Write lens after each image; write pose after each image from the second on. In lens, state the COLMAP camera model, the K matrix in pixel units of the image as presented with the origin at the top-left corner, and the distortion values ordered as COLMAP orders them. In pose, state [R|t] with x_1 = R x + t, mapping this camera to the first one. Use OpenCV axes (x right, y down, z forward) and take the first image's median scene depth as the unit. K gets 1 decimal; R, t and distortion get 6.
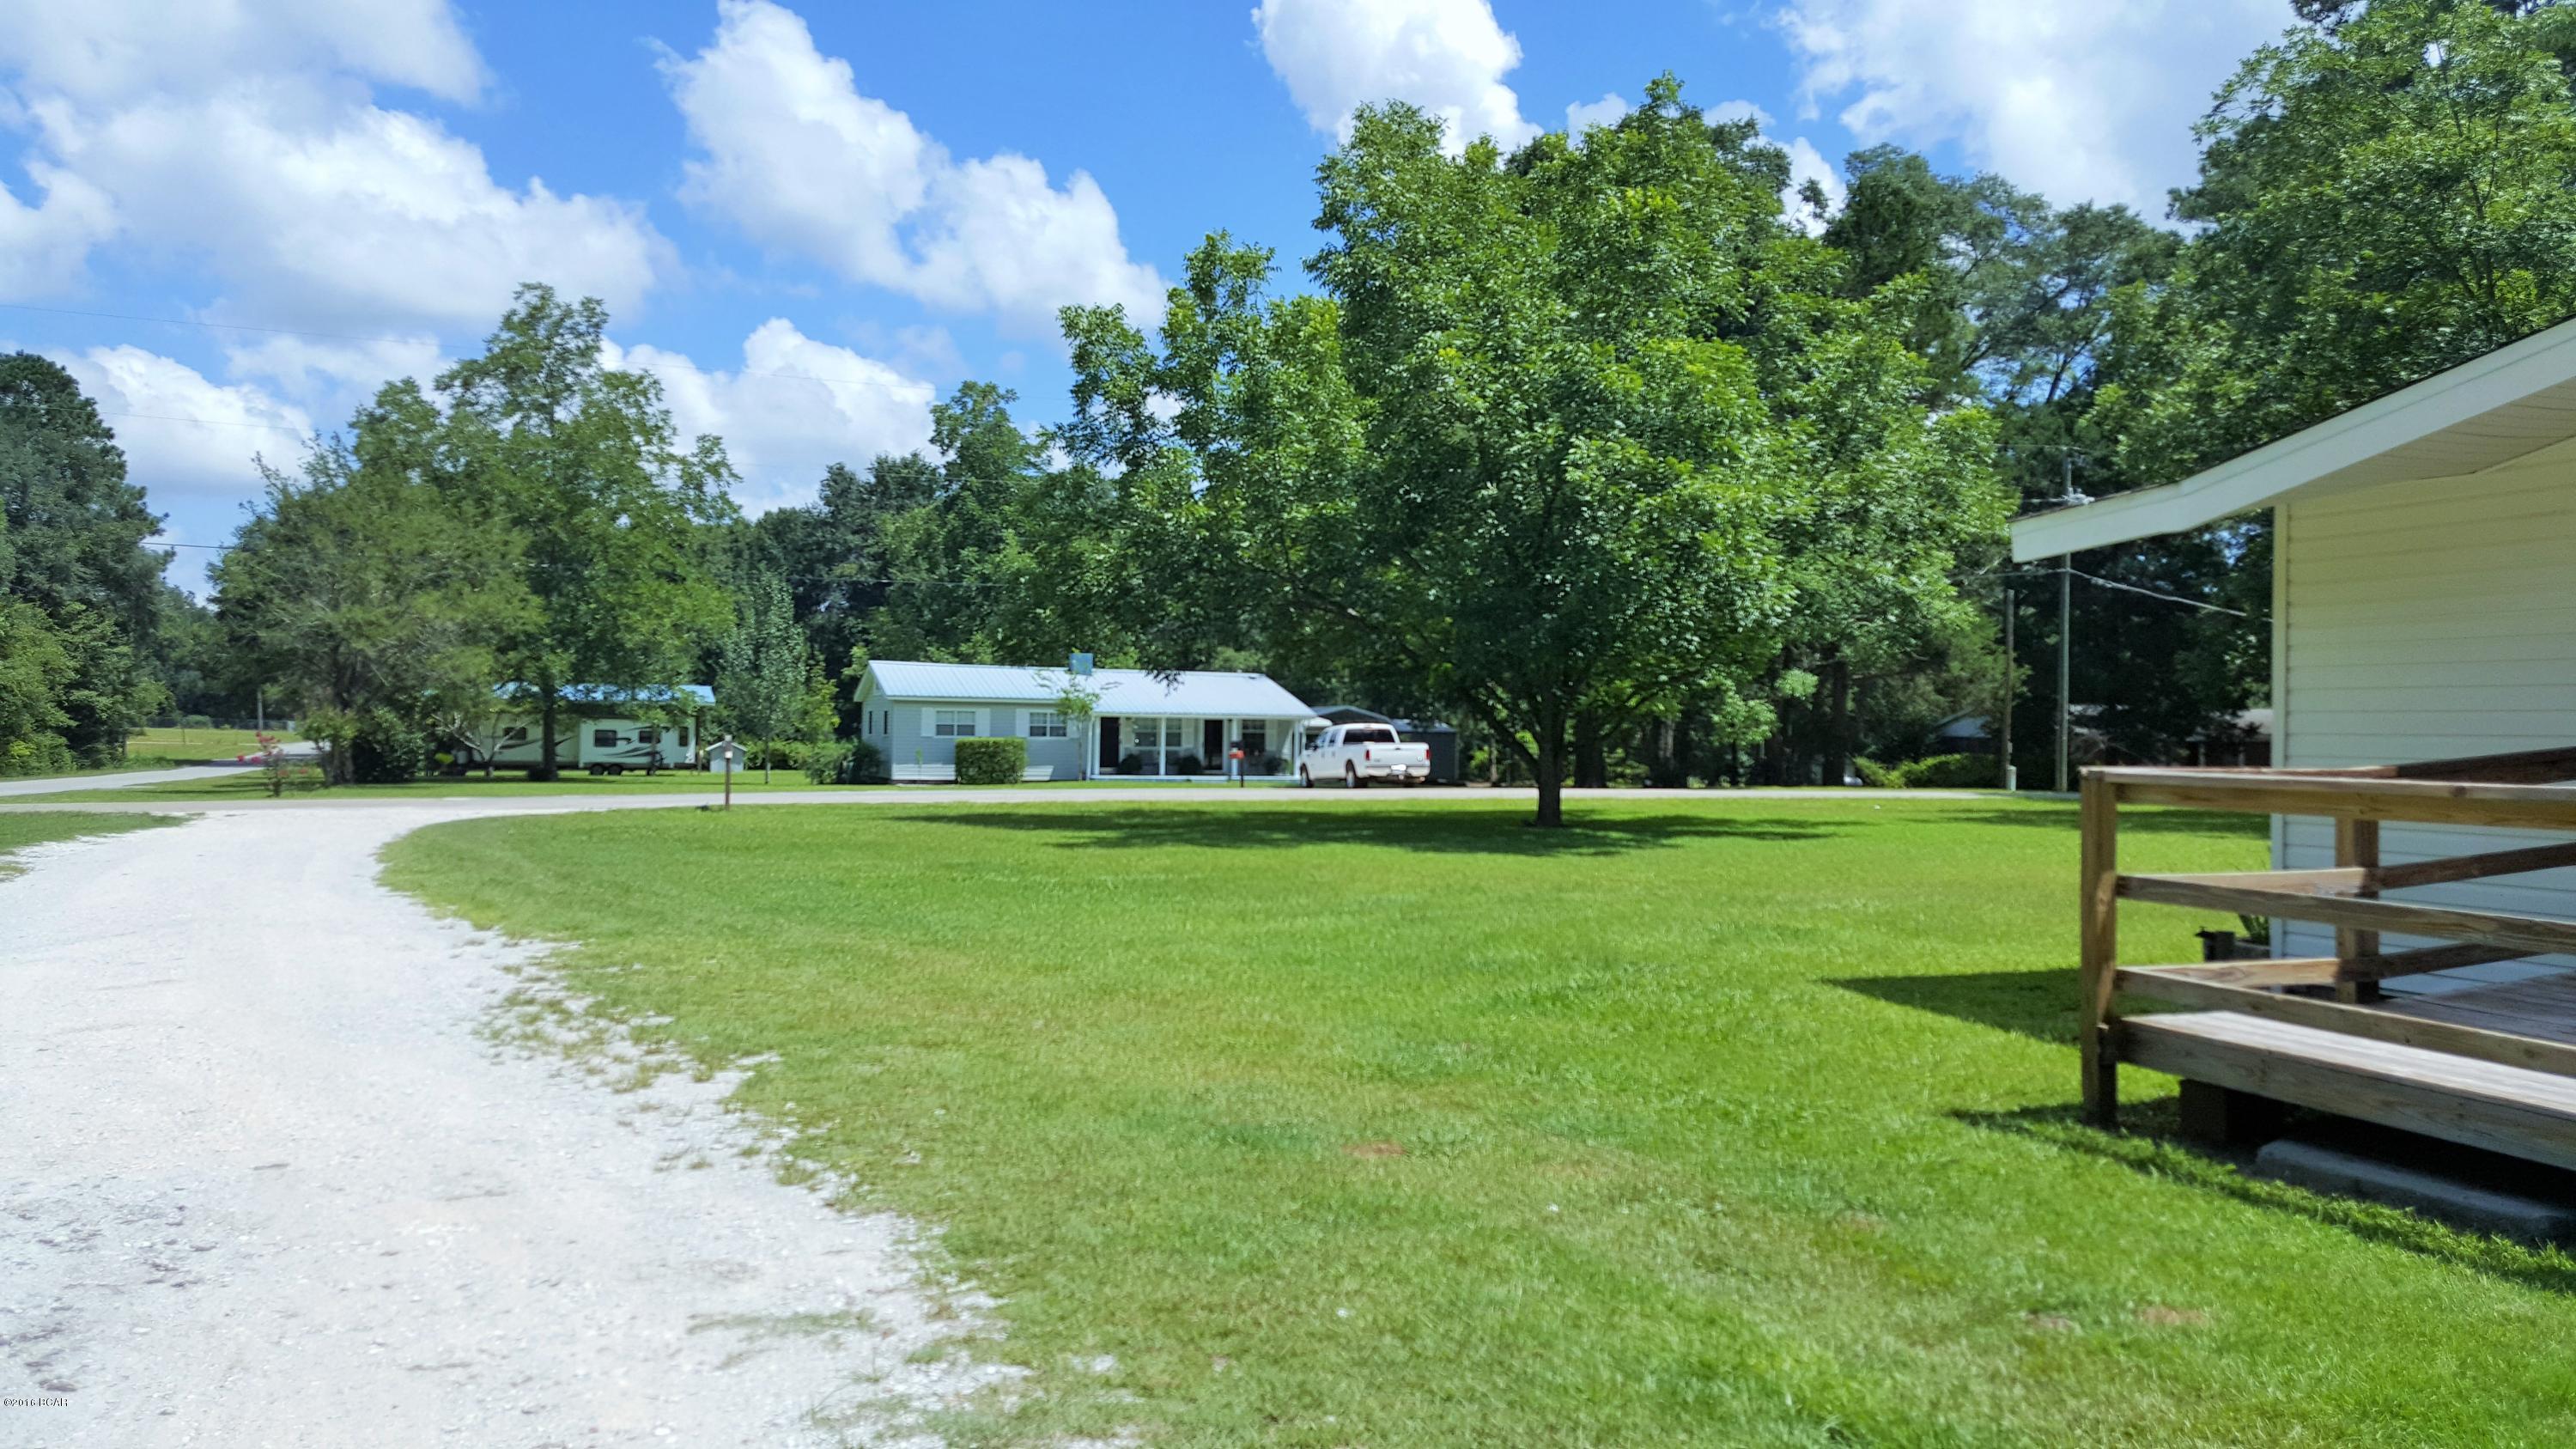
lens RADIAL K [[1938.9, 0, 1277.5], [0, 1938.9, 788.5], [0, 0, 1]] dist [0.104419, -0.123918]
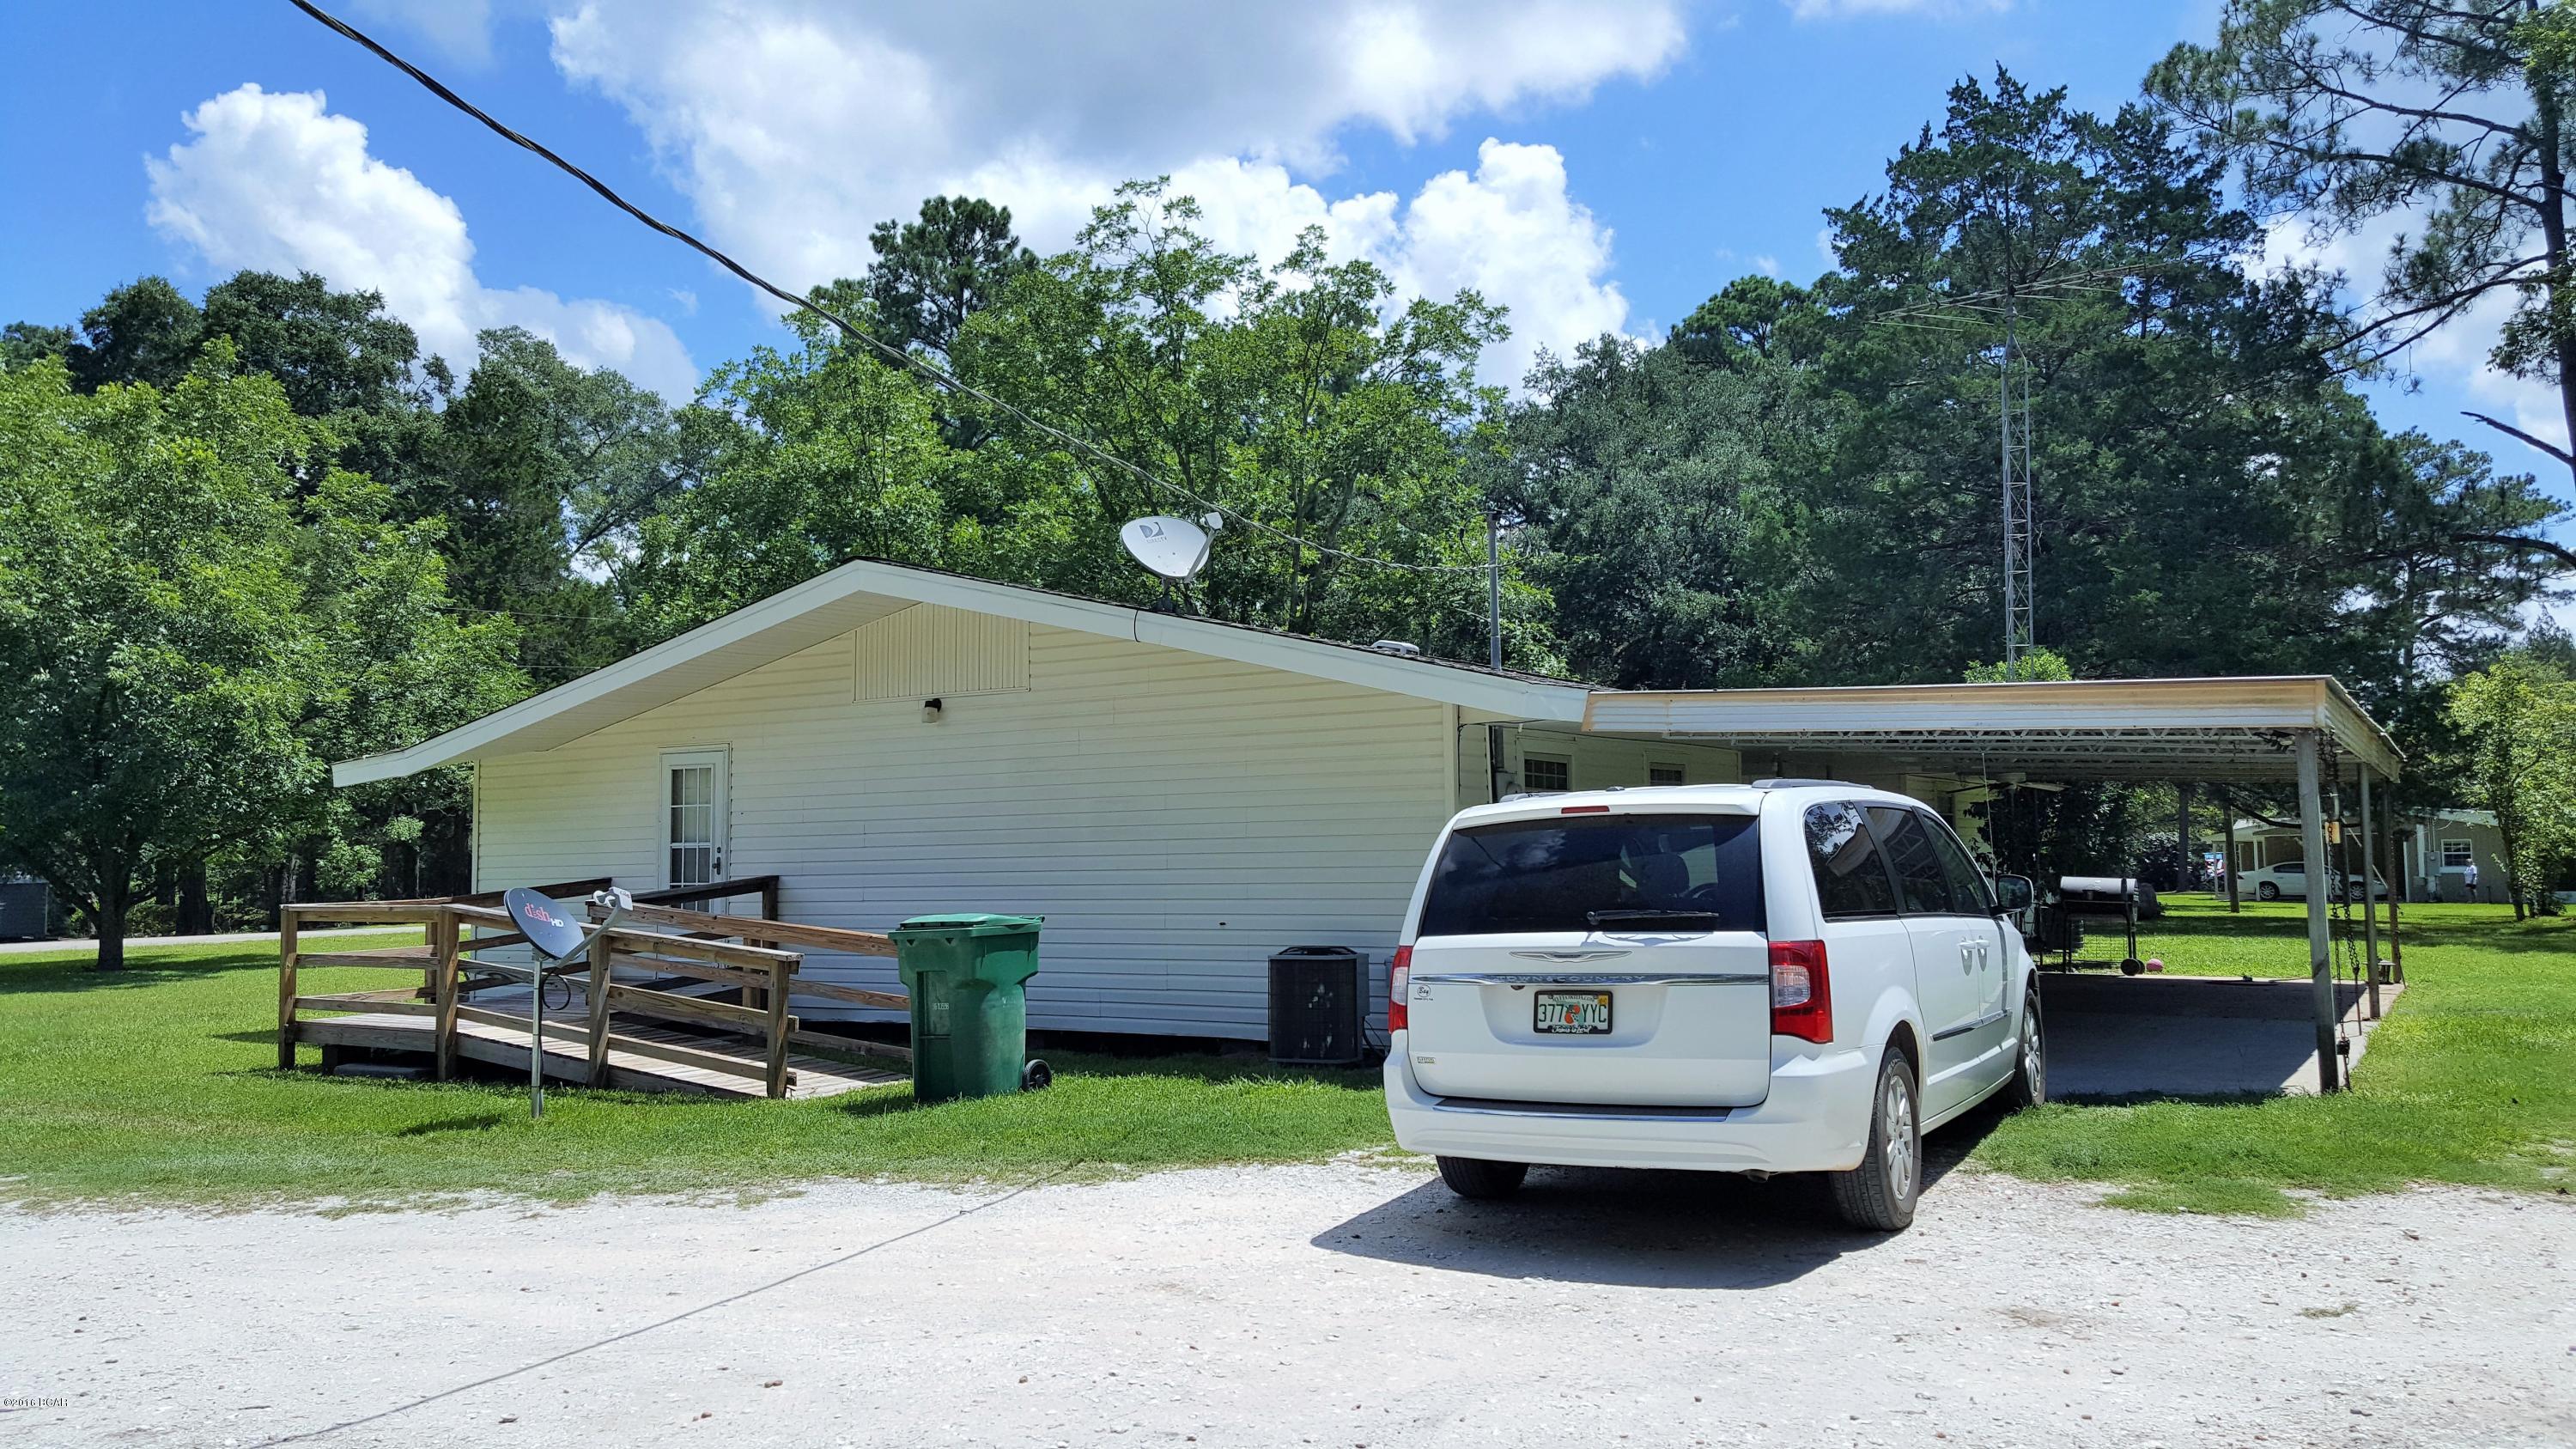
lens RADIAL K [[1910.6, 0, 1250.4], [0, 1910.6, 706.9], [0, 0, 1]] dist [0.158559, -0.234988]
pose [[0.804851, 0.017360, 0.593223, -0.002496], [0.047399, 0.994499, -0.093410, 0.005429], [-0.591581, 0.103299, 0.799600, -0.294968]]
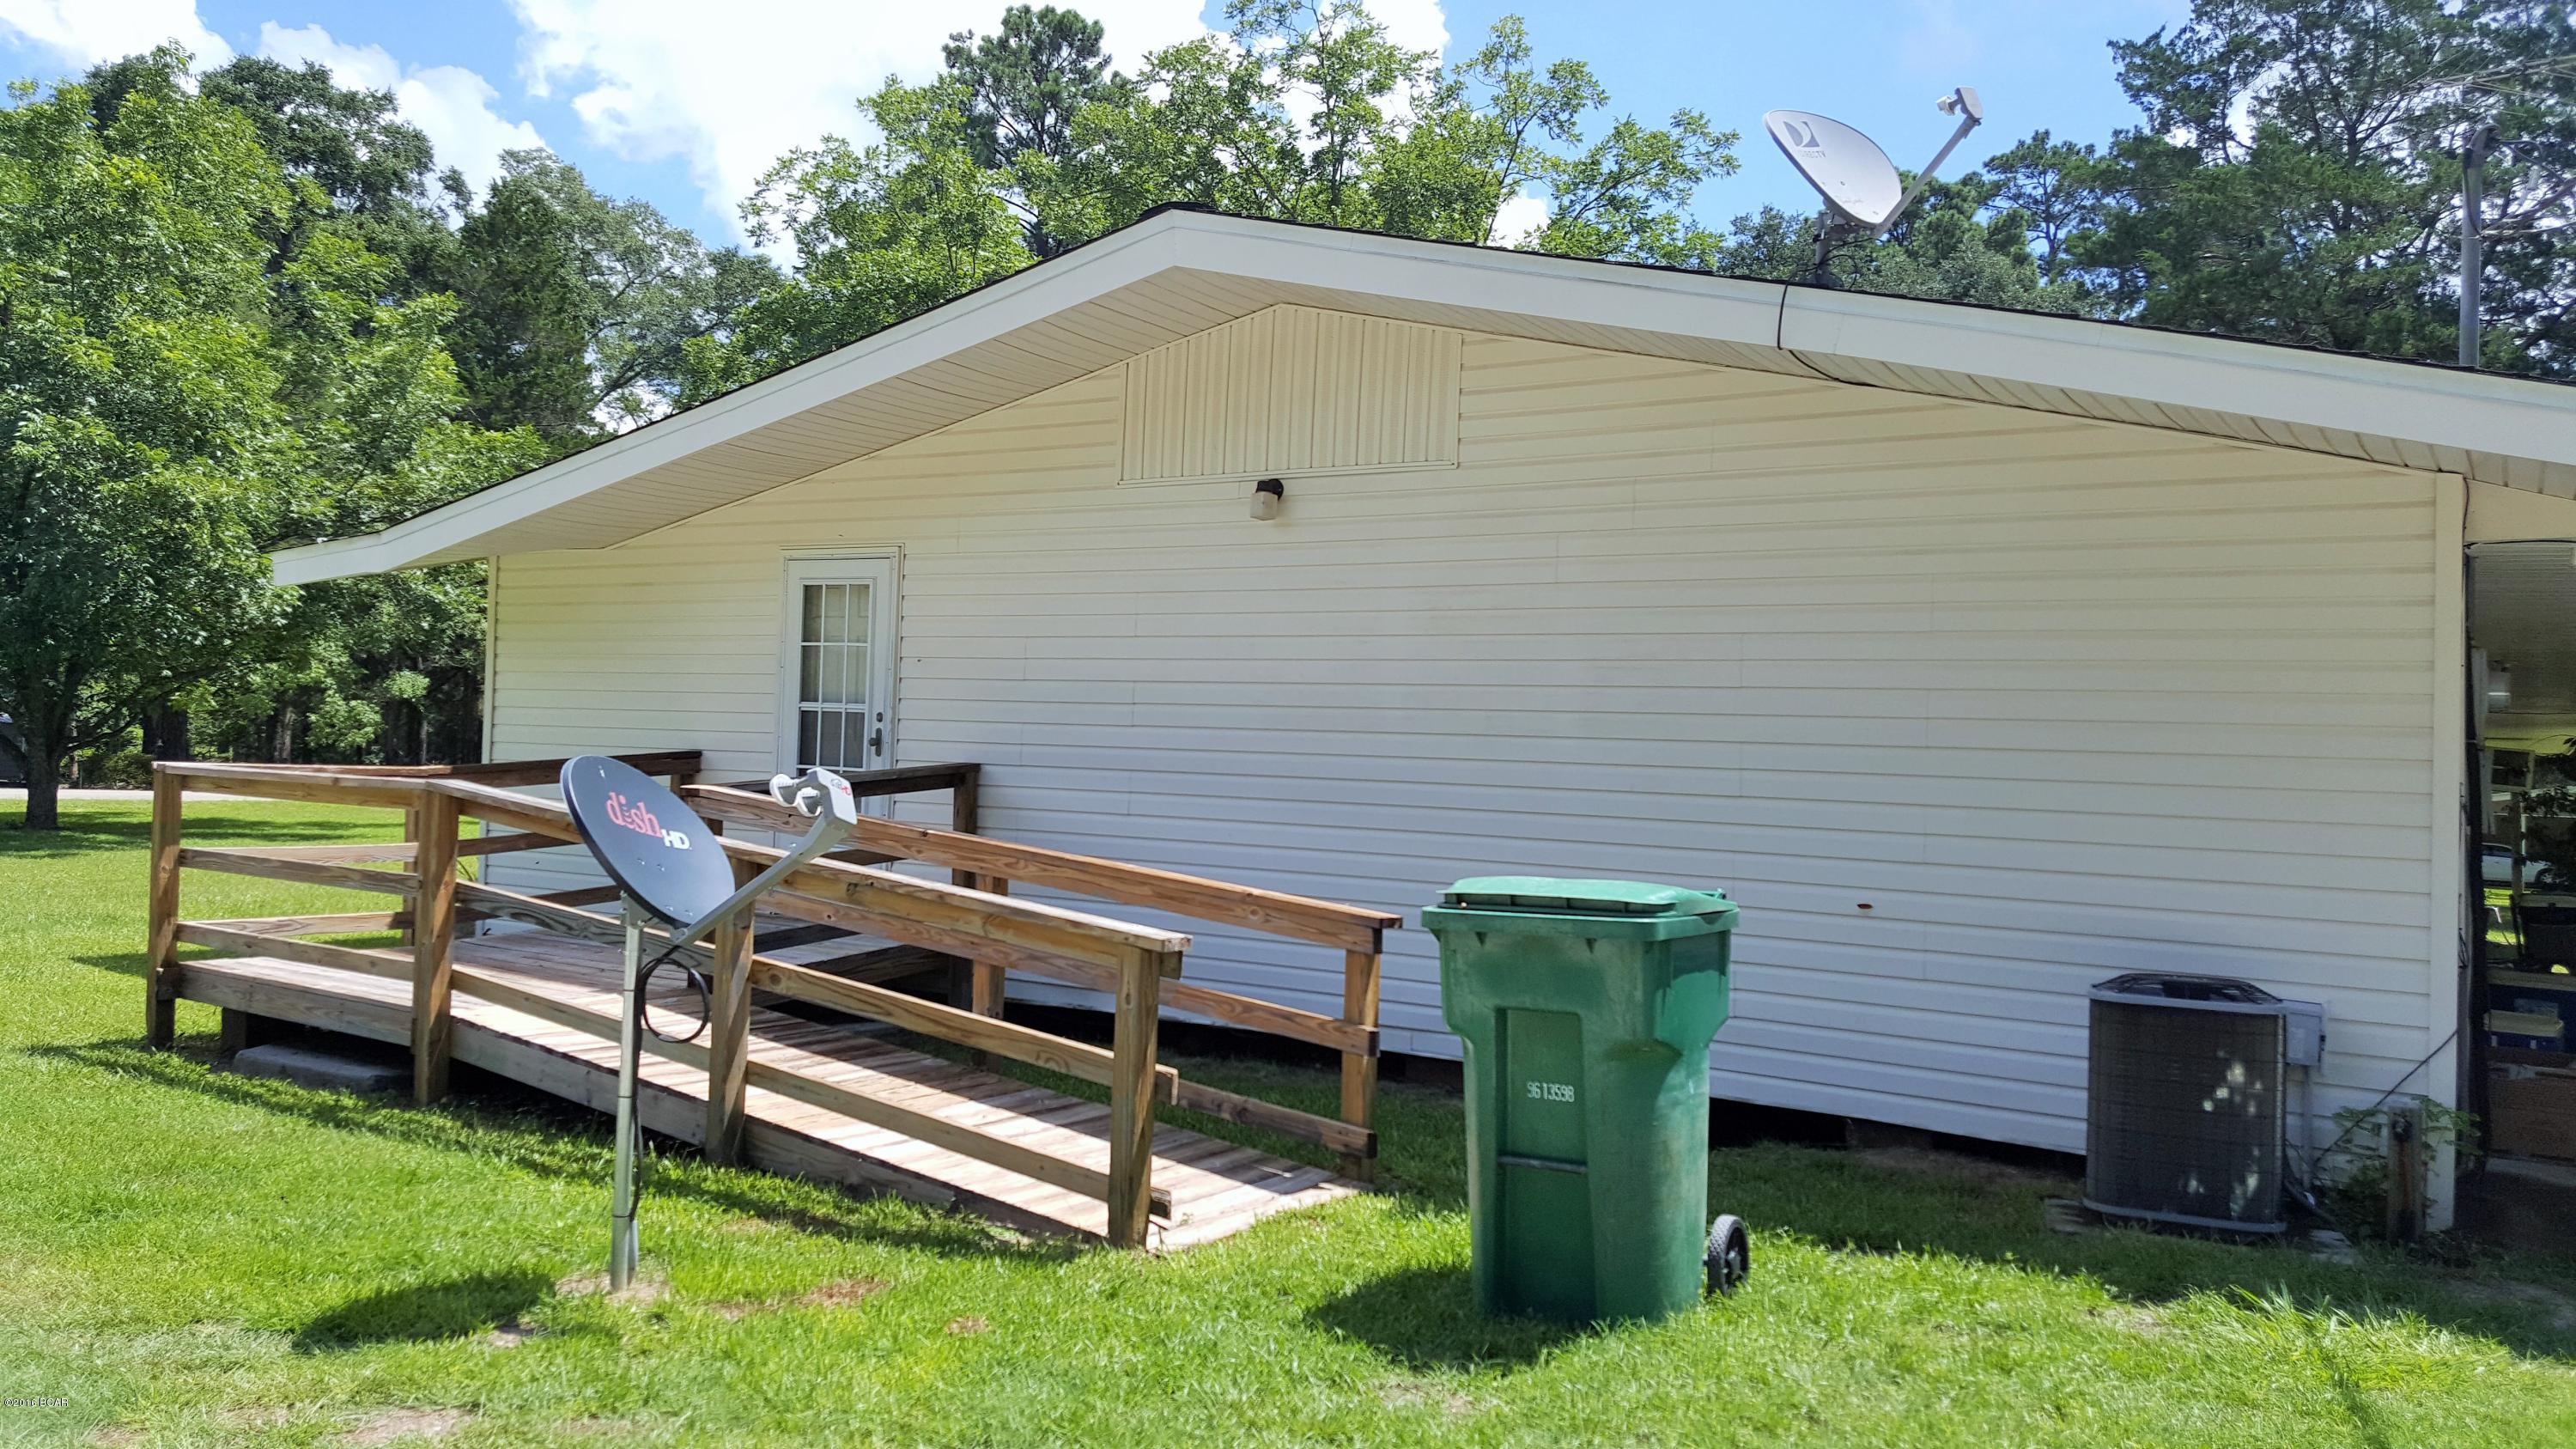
lens RADIAL K [[1938.9, 0, 1277.5], [0, 1938.9, 788.5], [0, 0, 1]] dist [0.104419, -0.123918]
pose [[0.801645, 0.011395, 0.597691, 0.051333], [-0.008895, 0.999935, -0.007134, 0.001912], [-0.597734, 0.000403, 0.801695, -0.088343]]
